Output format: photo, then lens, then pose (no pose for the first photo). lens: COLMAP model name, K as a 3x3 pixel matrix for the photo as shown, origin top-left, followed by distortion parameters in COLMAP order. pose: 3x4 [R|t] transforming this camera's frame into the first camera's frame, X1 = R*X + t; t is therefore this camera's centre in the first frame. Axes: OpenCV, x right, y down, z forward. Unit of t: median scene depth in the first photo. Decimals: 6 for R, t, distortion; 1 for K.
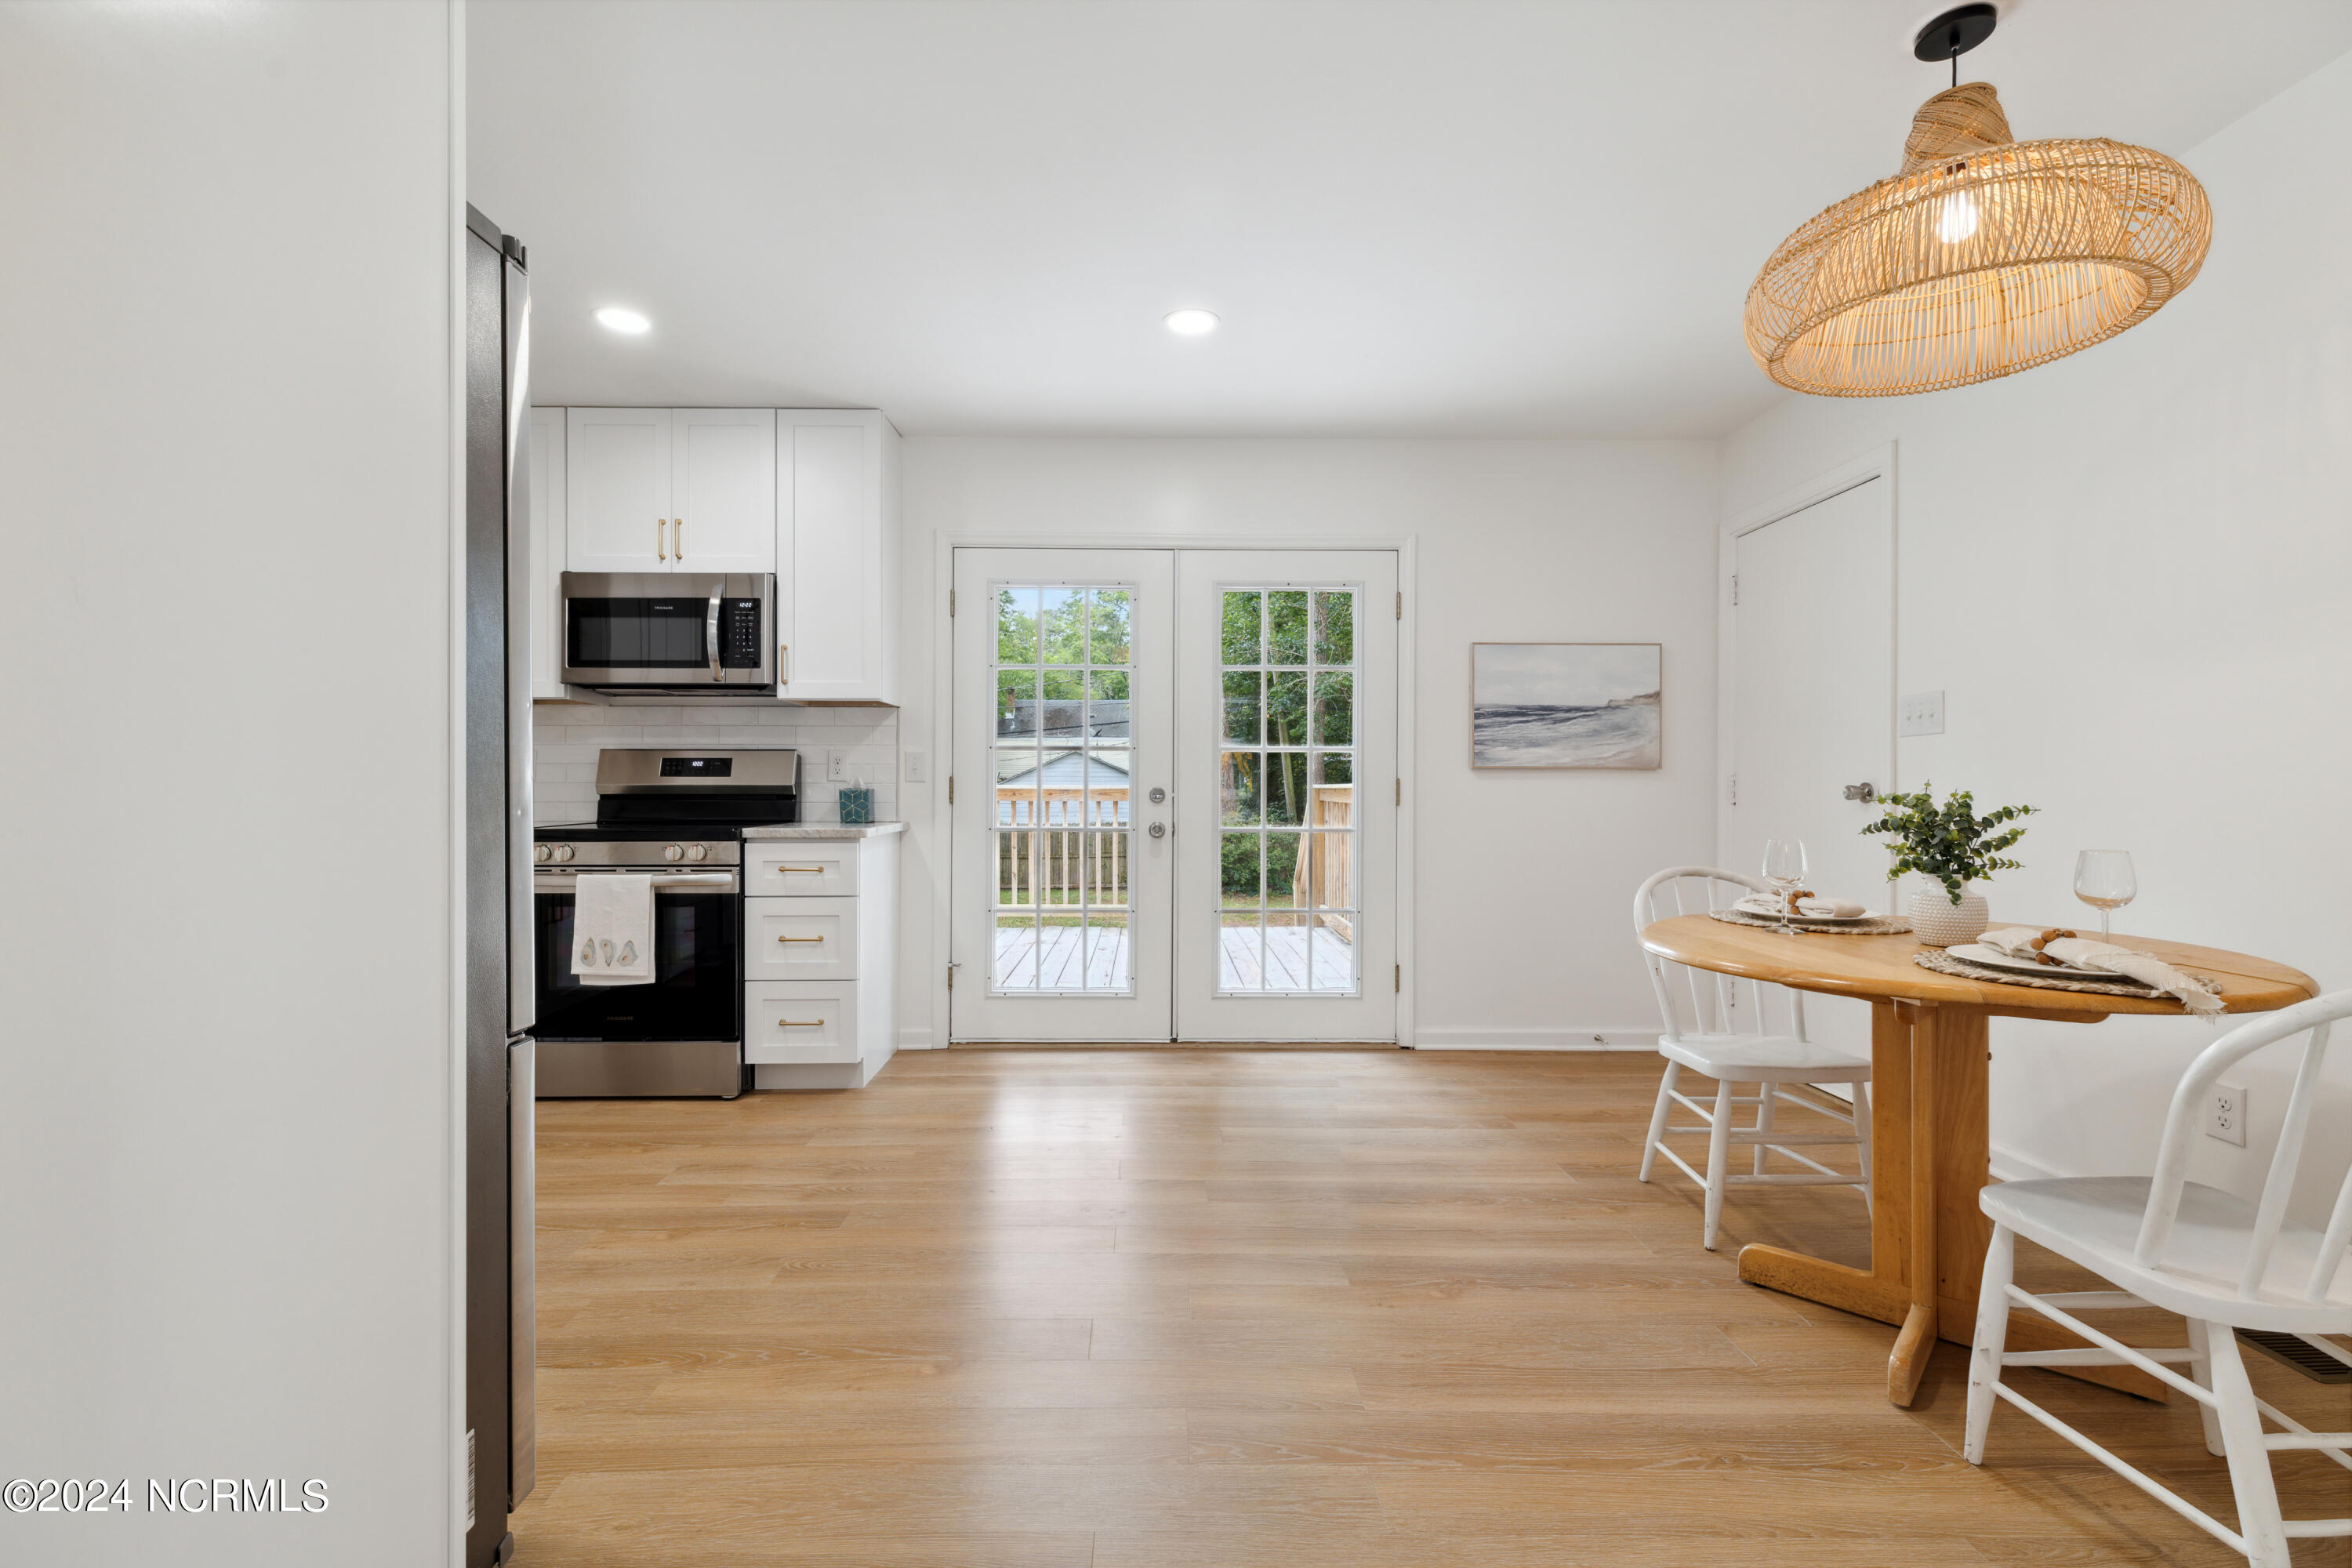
lens RADIAL K [[1068.3, 0, 1174.3], [0, 1068.3, 784.5], [0, 0, 1]] dist [0.009560, -0.002344]
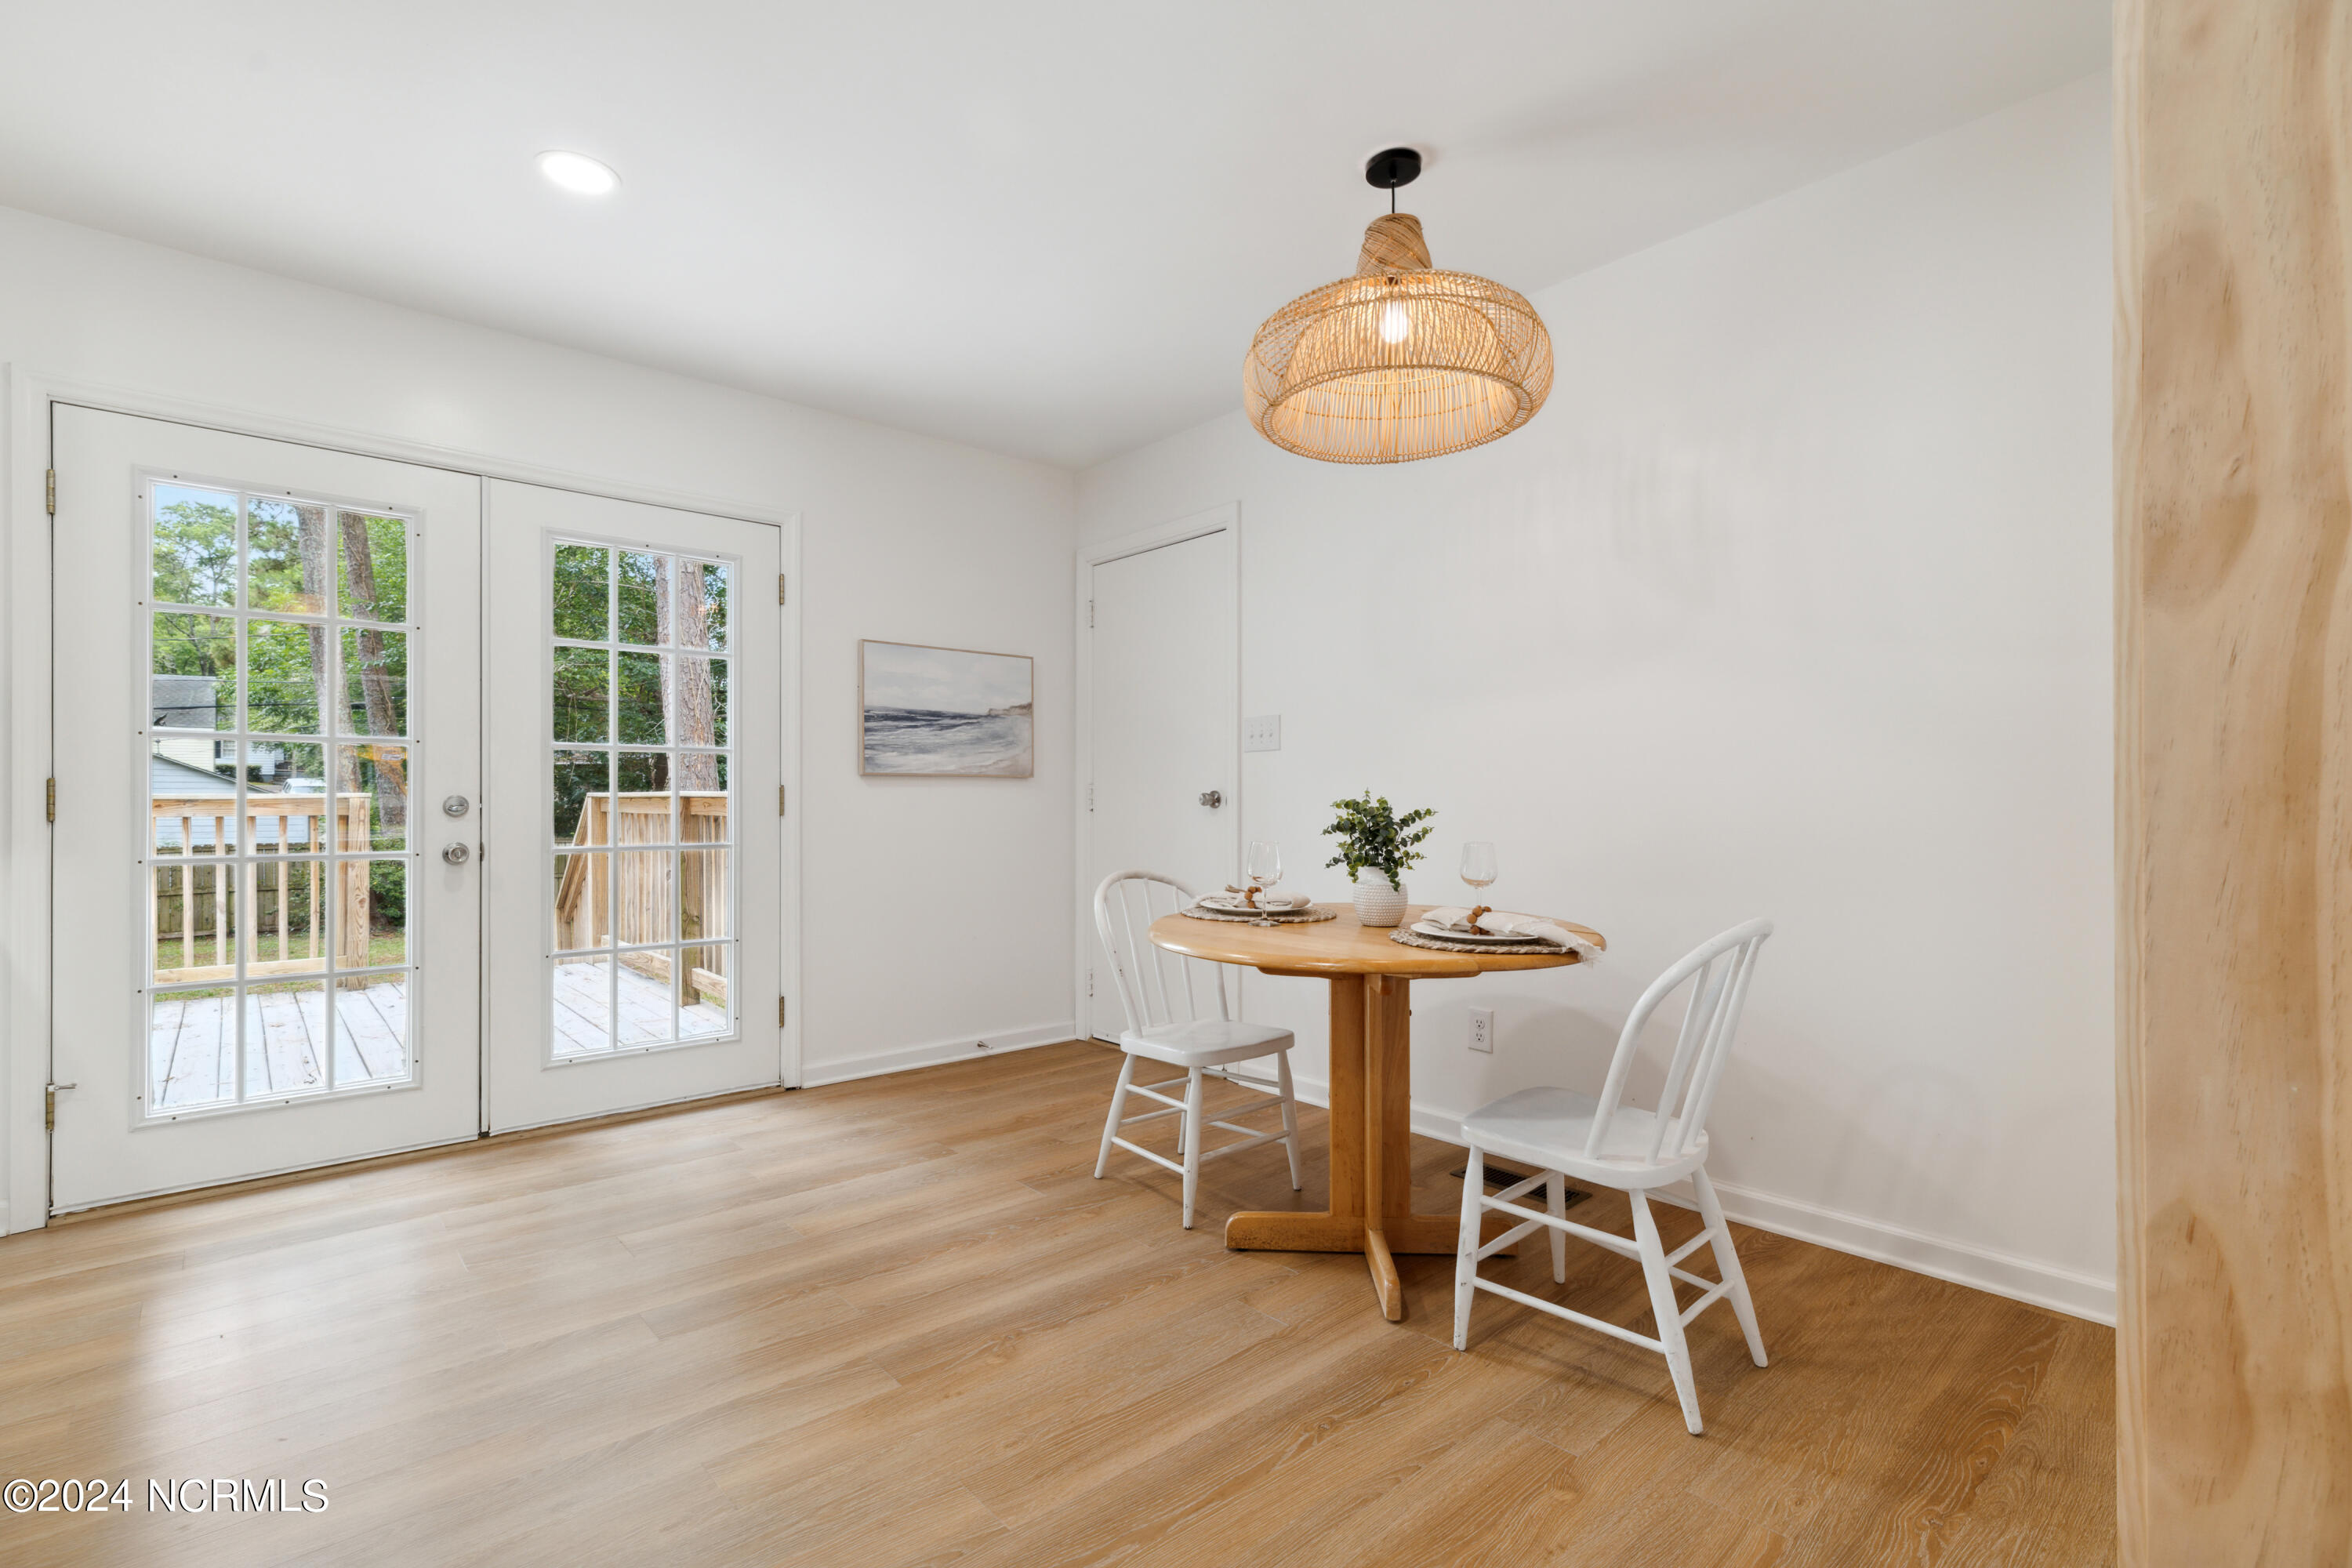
lens RADIAL K [[1068.3, 0, 1176.6], [0, 1068.3, 796.9], [0, 0, 1]] dist [0.009560, -0.002344]
pose [[0.760989, -0.001728, 0.648763, -0.197559], [-0.000659, 0.999994, 0.003436, 0.001425], [-0.648765, -0.003042, 0.760983, 0.199943]]
